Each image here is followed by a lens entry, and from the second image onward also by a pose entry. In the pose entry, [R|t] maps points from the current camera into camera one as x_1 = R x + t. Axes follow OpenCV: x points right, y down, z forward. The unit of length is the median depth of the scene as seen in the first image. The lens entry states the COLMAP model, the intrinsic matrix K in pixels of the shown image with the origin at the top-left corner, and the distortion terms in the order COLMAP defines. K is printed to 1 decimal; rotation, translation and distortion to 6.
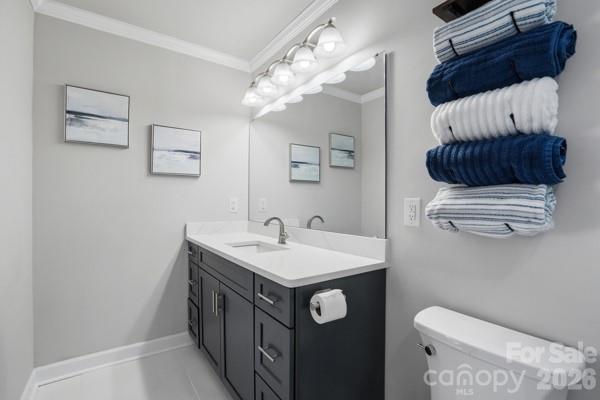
lens RADIAL K [[283.0, 0, 299.6], [0, 283.0, 201.9], [0, 0, 1]] dist [-0.031768, 0.000523]
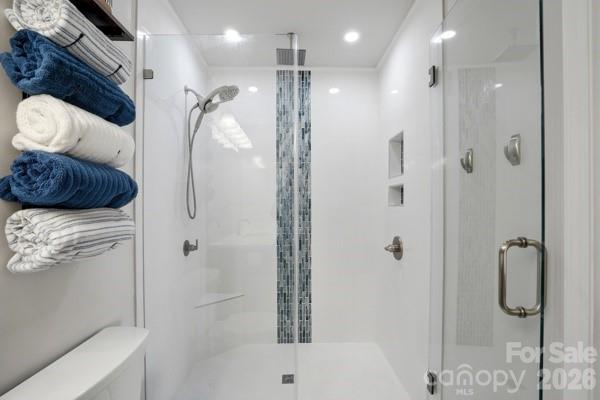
lens RADIAL K [[283.0, 0, 299.6], [0, 283.0, 201.9], [0, 0, 1]] dist [-0.031768, 0.000523]
pose [[-0.836610, -0.000270, 0.547798, -0.500530], [0.000494, 0.999999, 0.001247, -0.085456], [-0.547798, 0.001314, -0.836610, 1.445297]]
